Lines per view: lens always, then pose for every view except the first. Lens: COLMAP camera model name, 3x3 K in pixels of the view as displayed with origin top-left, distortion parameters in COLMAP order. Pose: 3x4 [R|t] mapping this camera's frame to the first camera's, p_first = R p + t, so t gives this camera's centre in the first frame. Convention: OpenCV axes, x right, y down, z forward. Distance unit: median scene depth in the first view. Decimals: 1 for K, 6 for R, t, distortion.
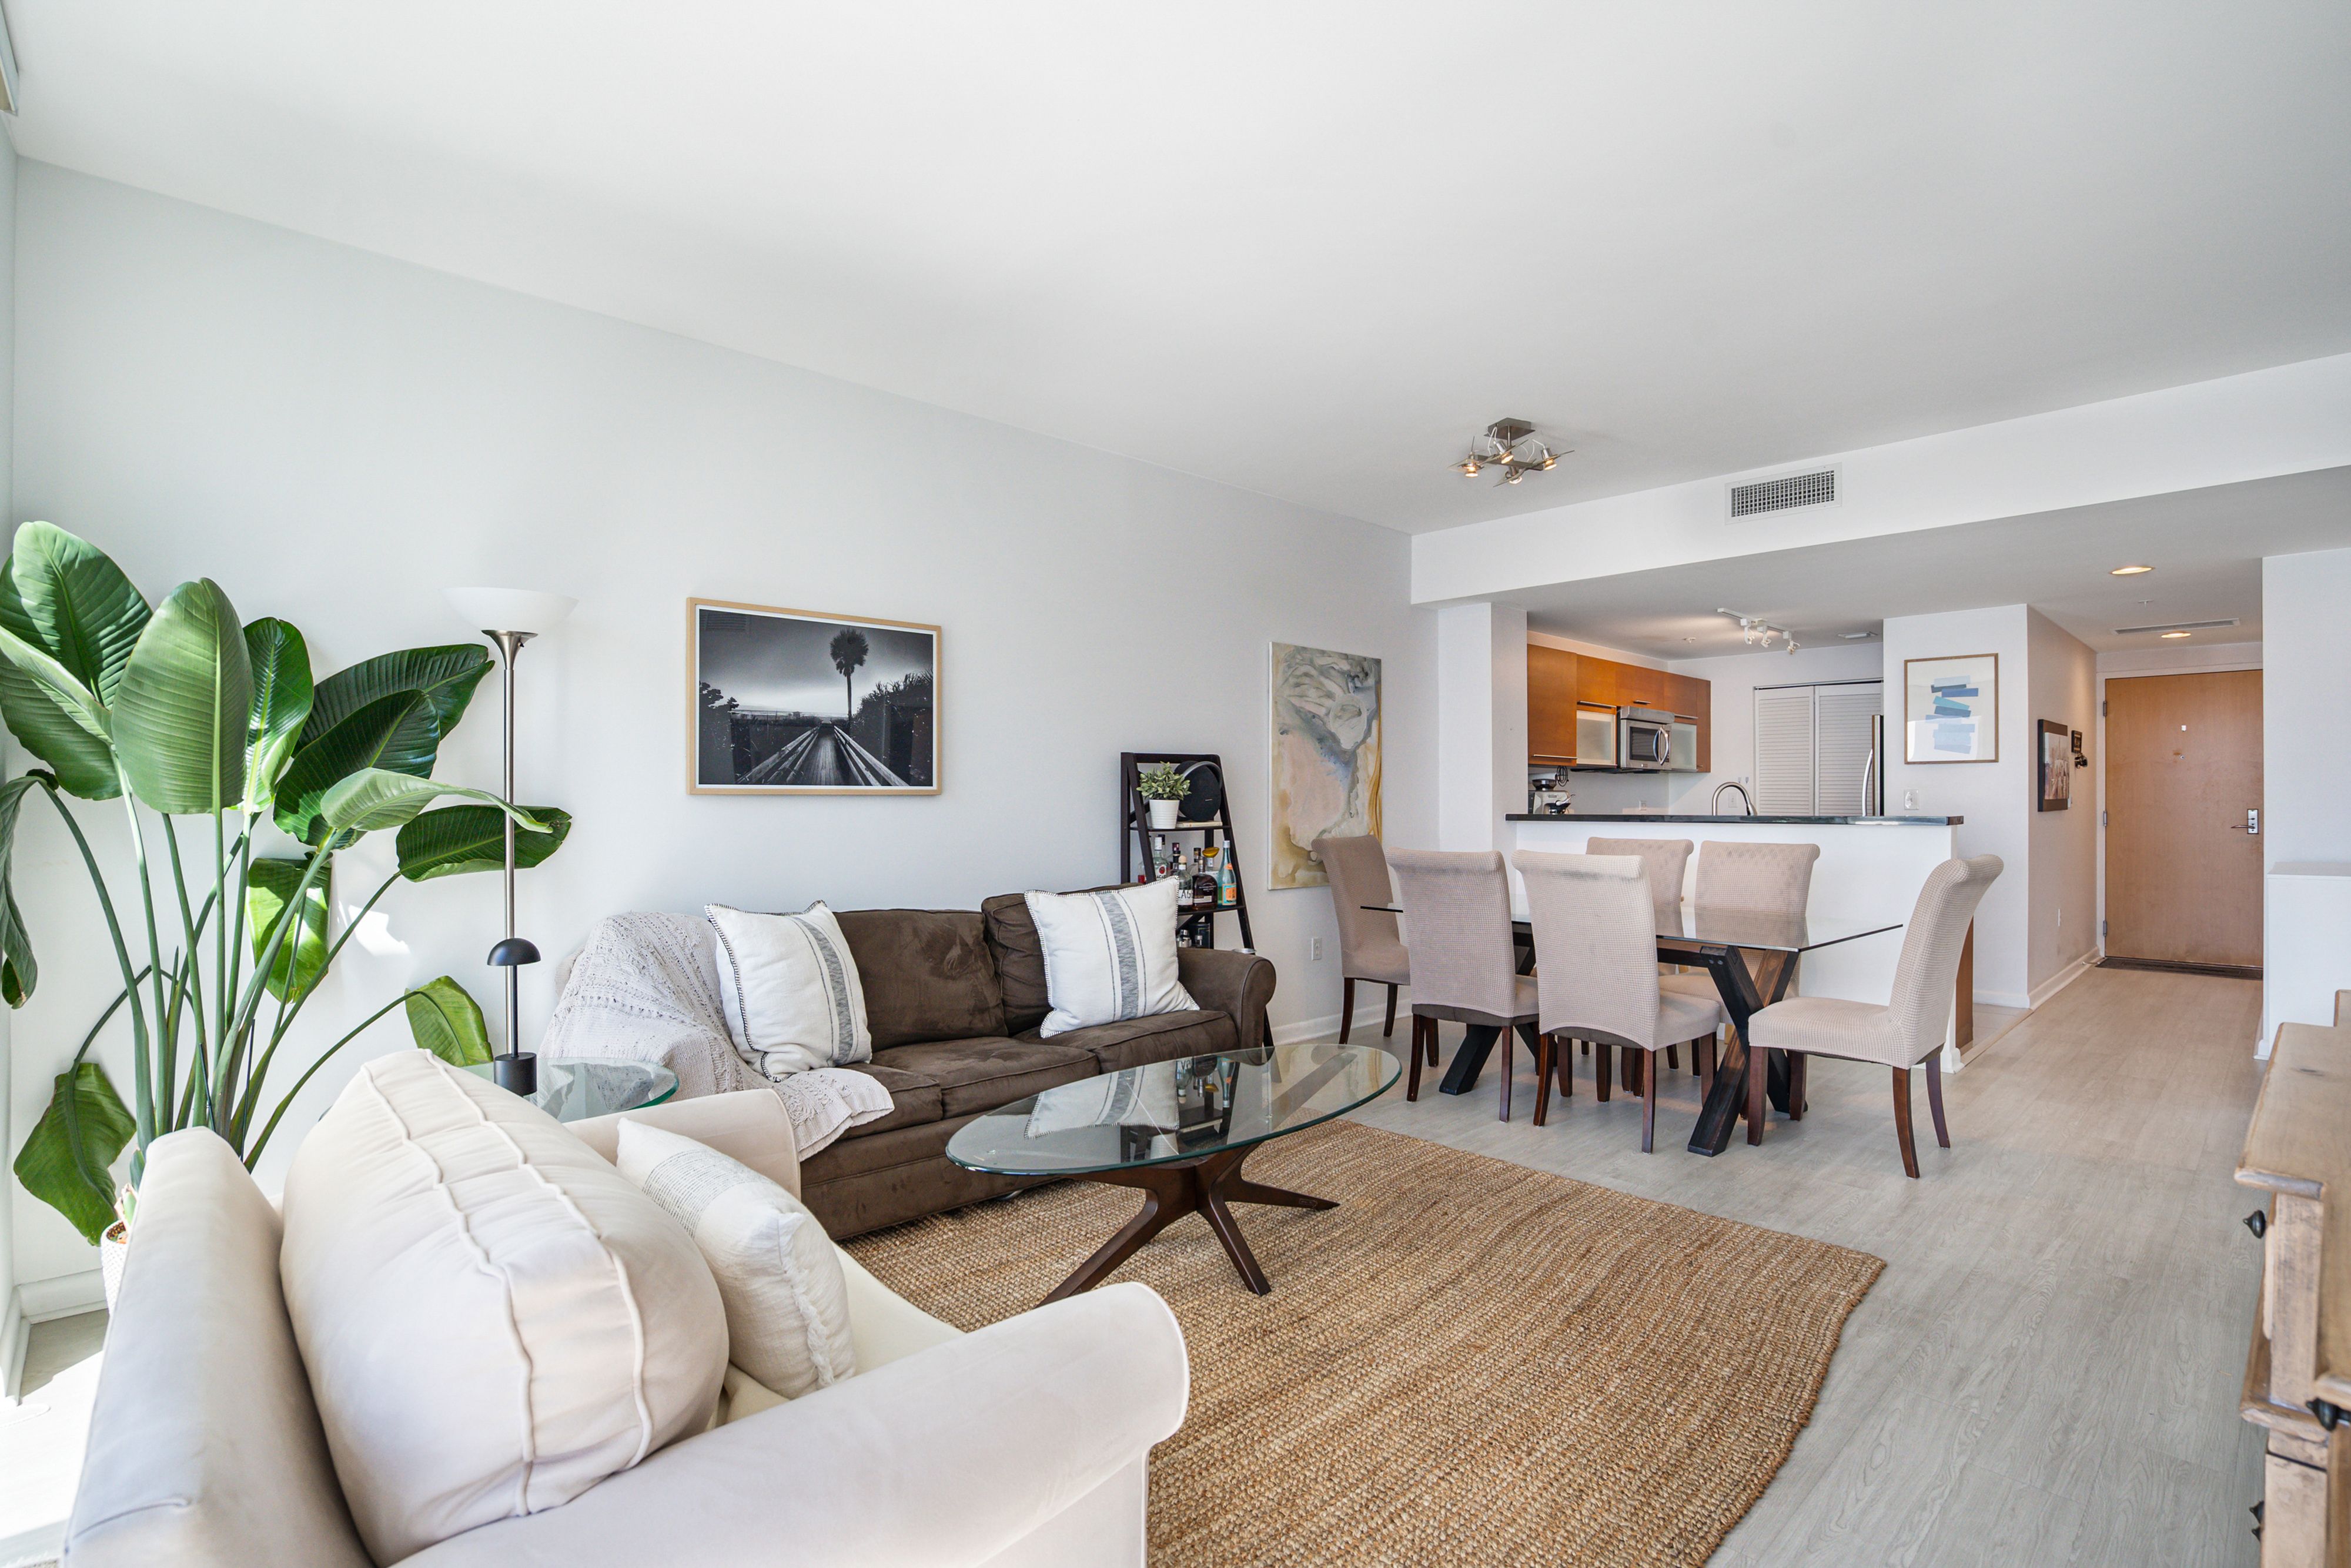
lens RADIAL K [[1122.5, 0, 1224.1], [0, 1122.5, 796.7], [0, 0, 1]] dist [-0.034091, 0.000170]
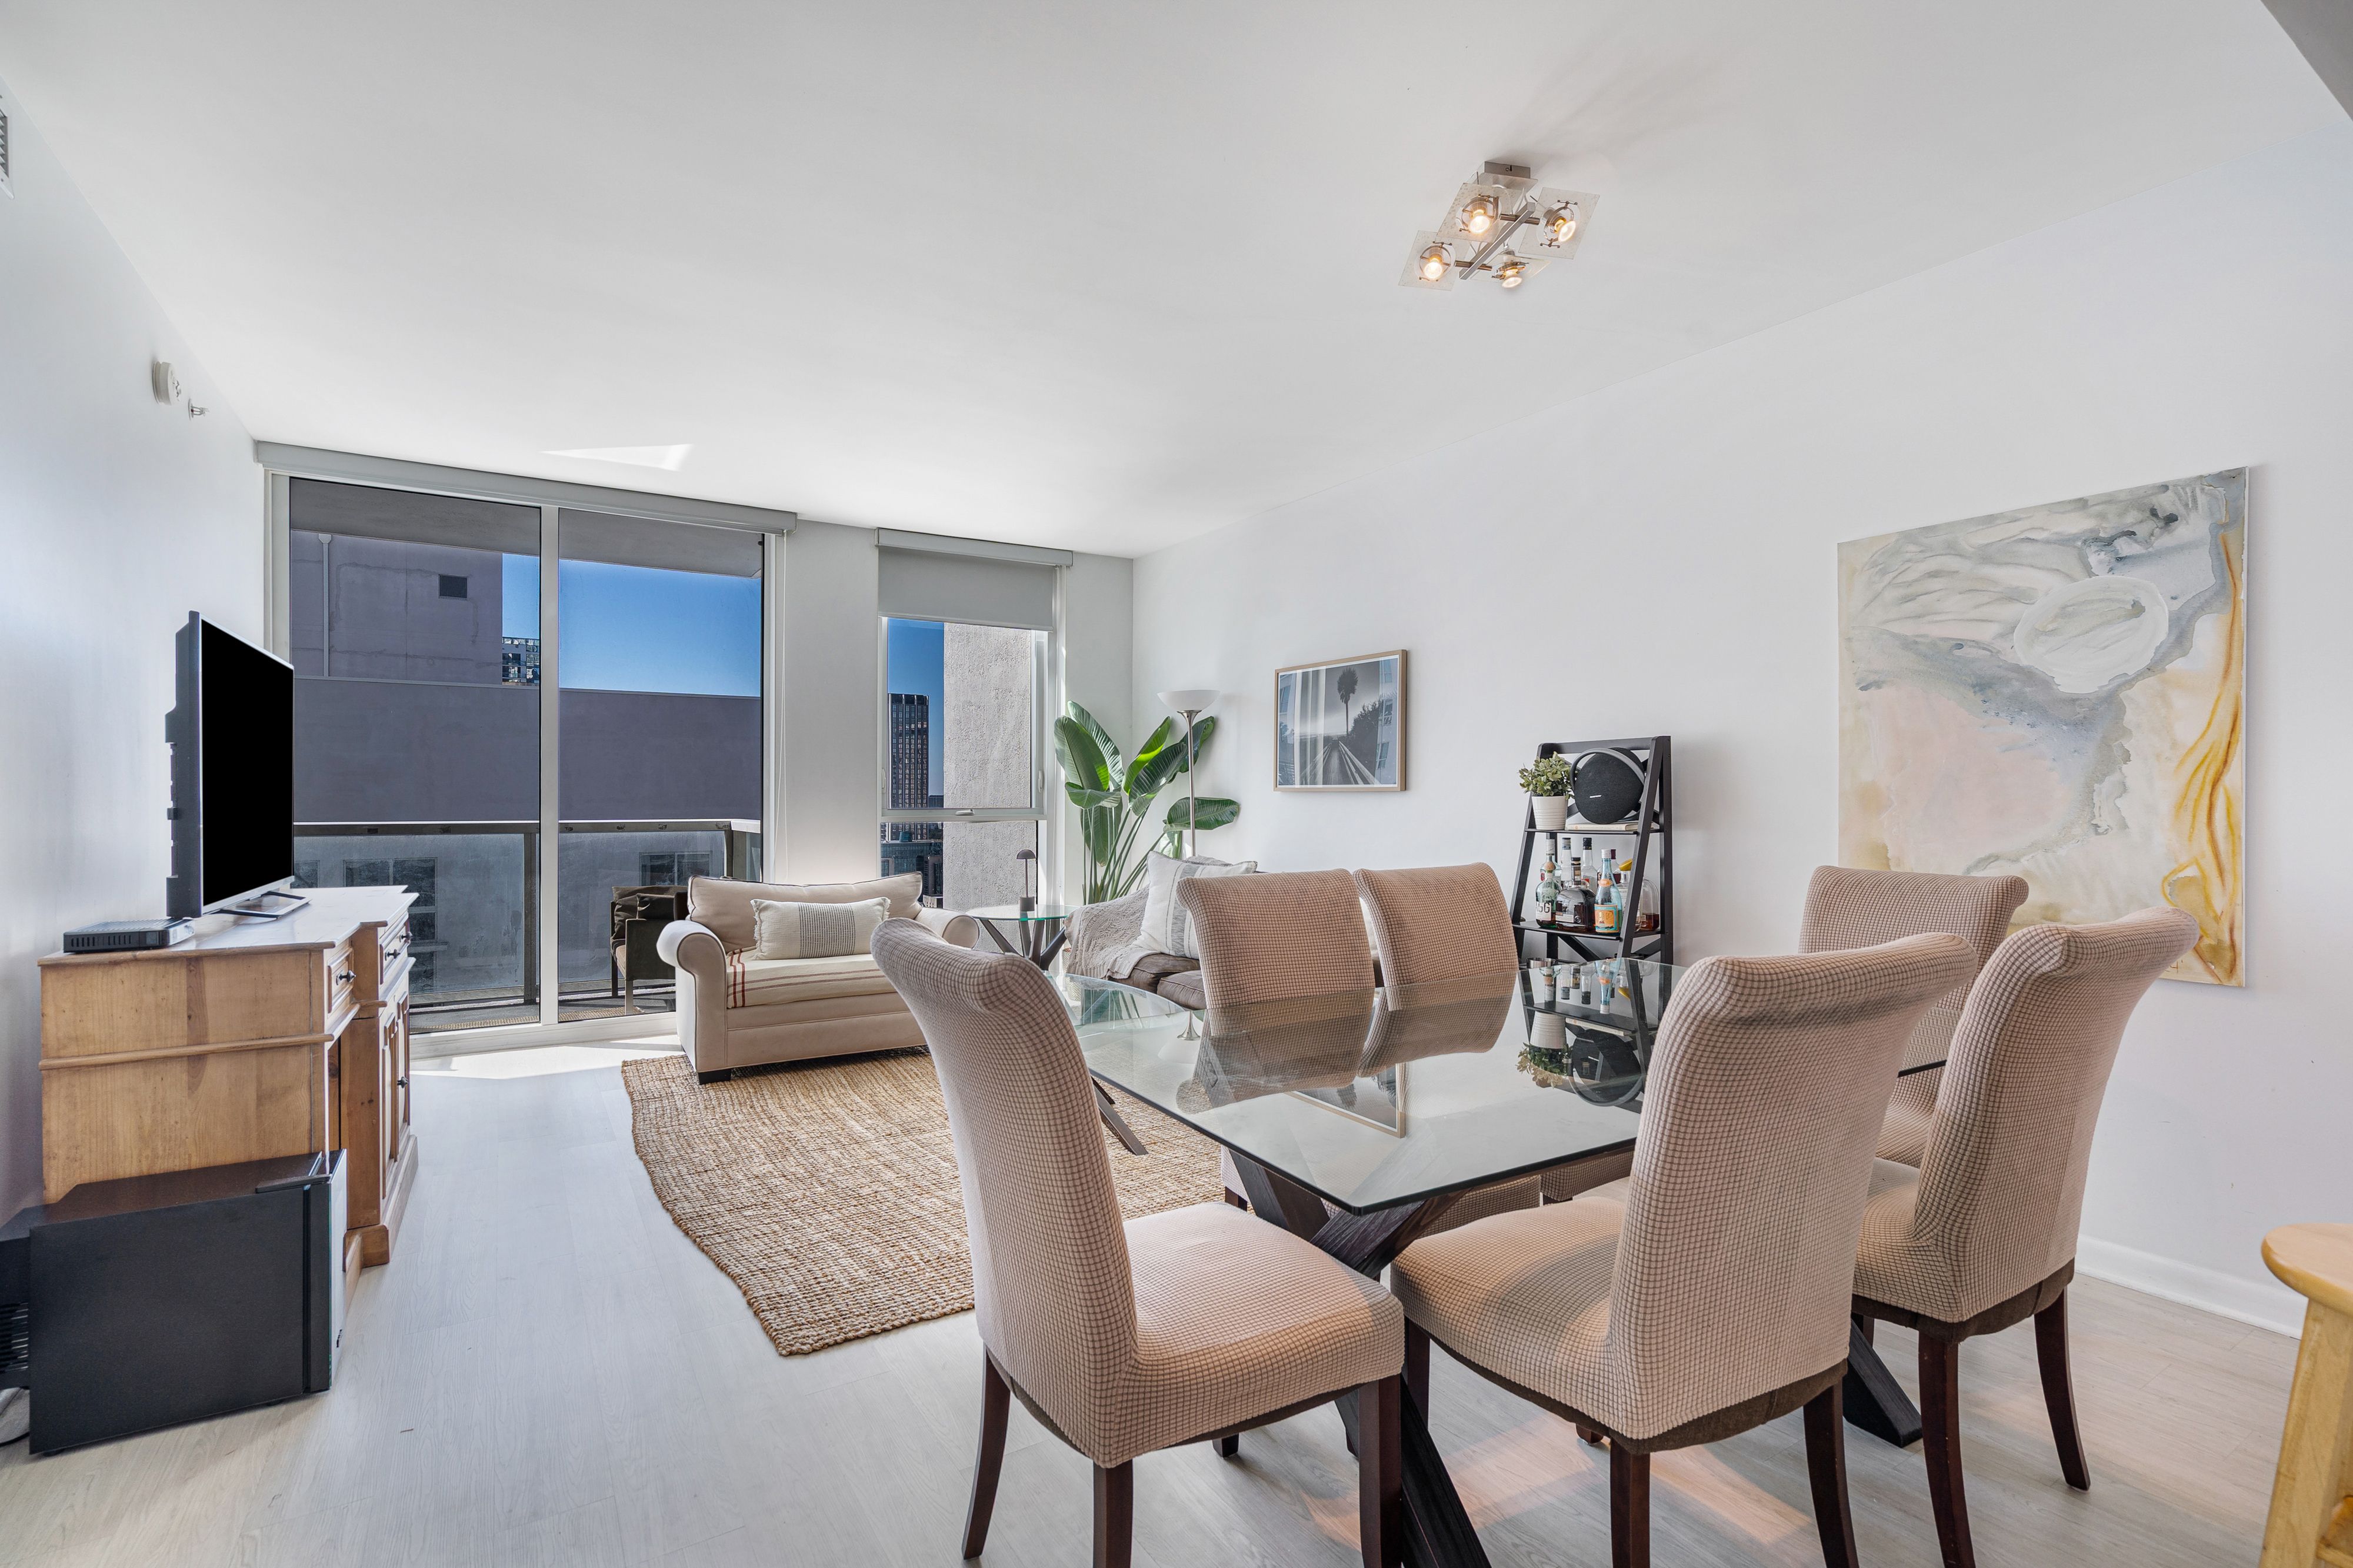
lens RADIAL K [[1085.1, 0, 1176.5], [0, 1085.1, 784.0], [0, 0, 1]] dist [0.002529, 0.001092]
pose [[-0.236359, -0.006932, -0.971641, 0.715252], [0.000425, 0.999974, -0.007237, -0.000095], [0.971666, -0.002123, -0.236350, 0.789544]]
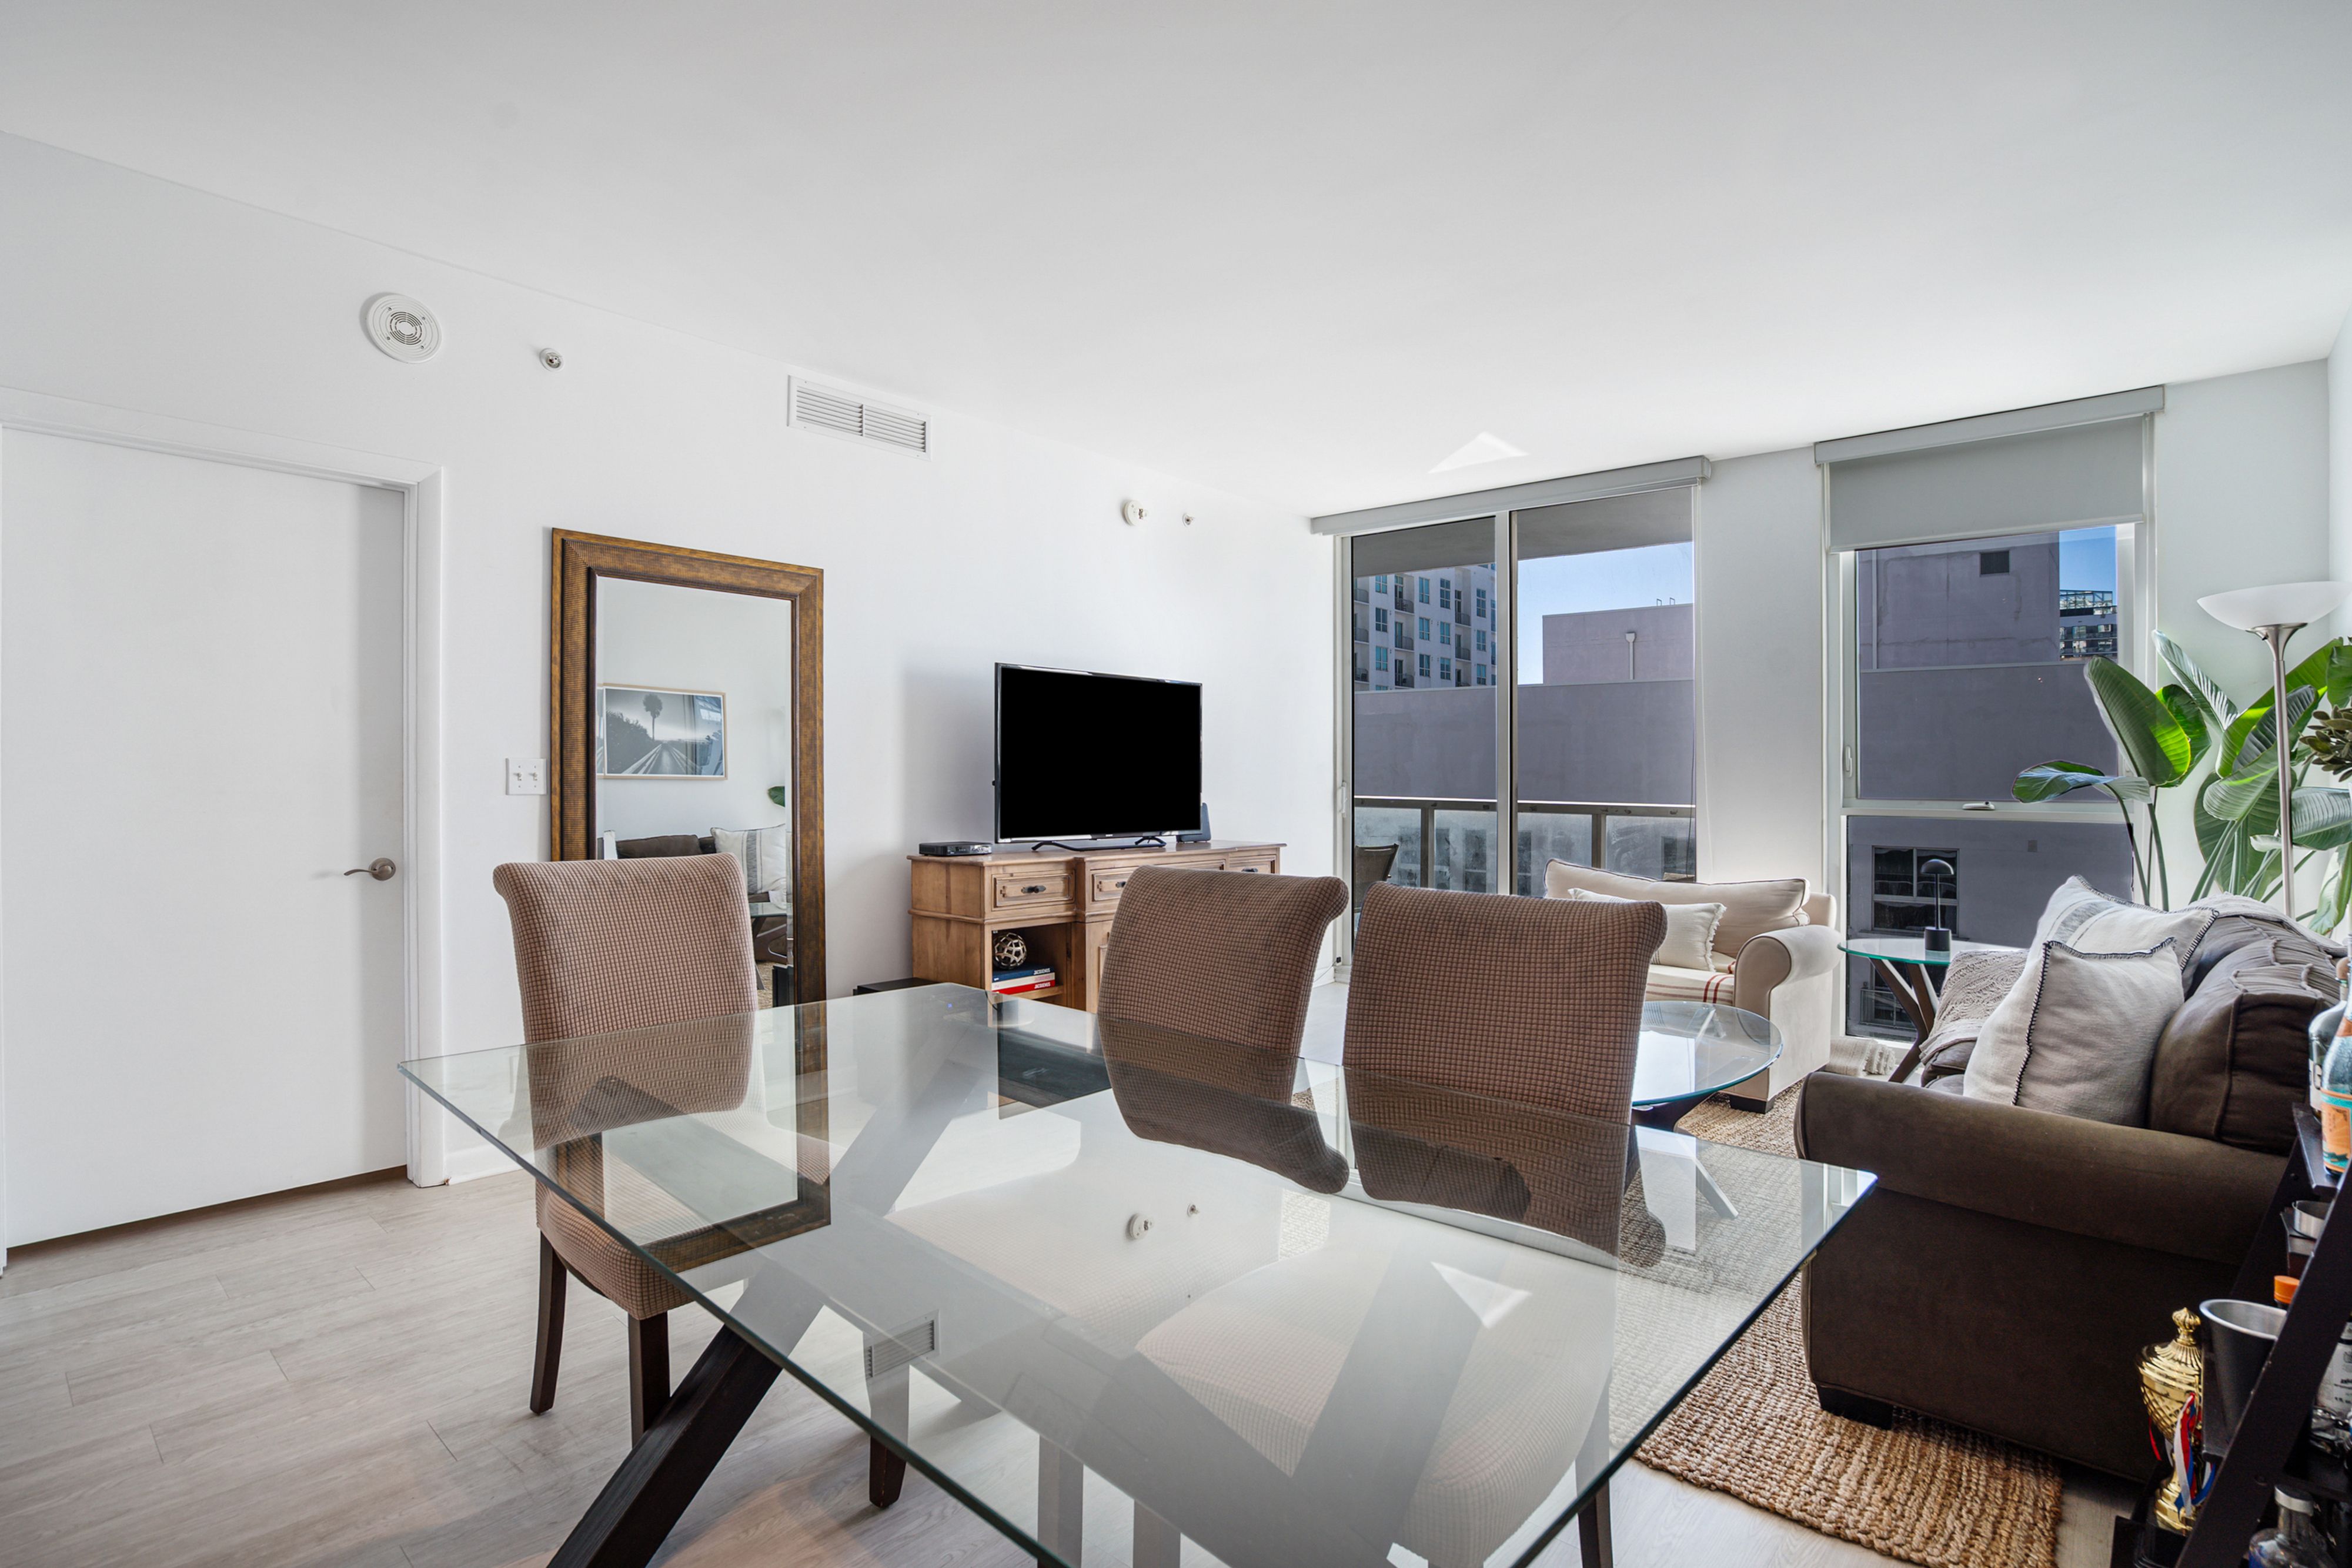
lens RADIAL K [[1128.0, 0, 1178.5], [0, 1128.0, 768.5], [0, 0, 1]] dist [-0.039748, 0.001063]
pose [[-0.998377, -0.006830, -0.056537, 0.270685], [-0.006510, 0.999962, -0.005842, 0.003045], [0.056575, -0.005465, -0.998383, 1.099575]]
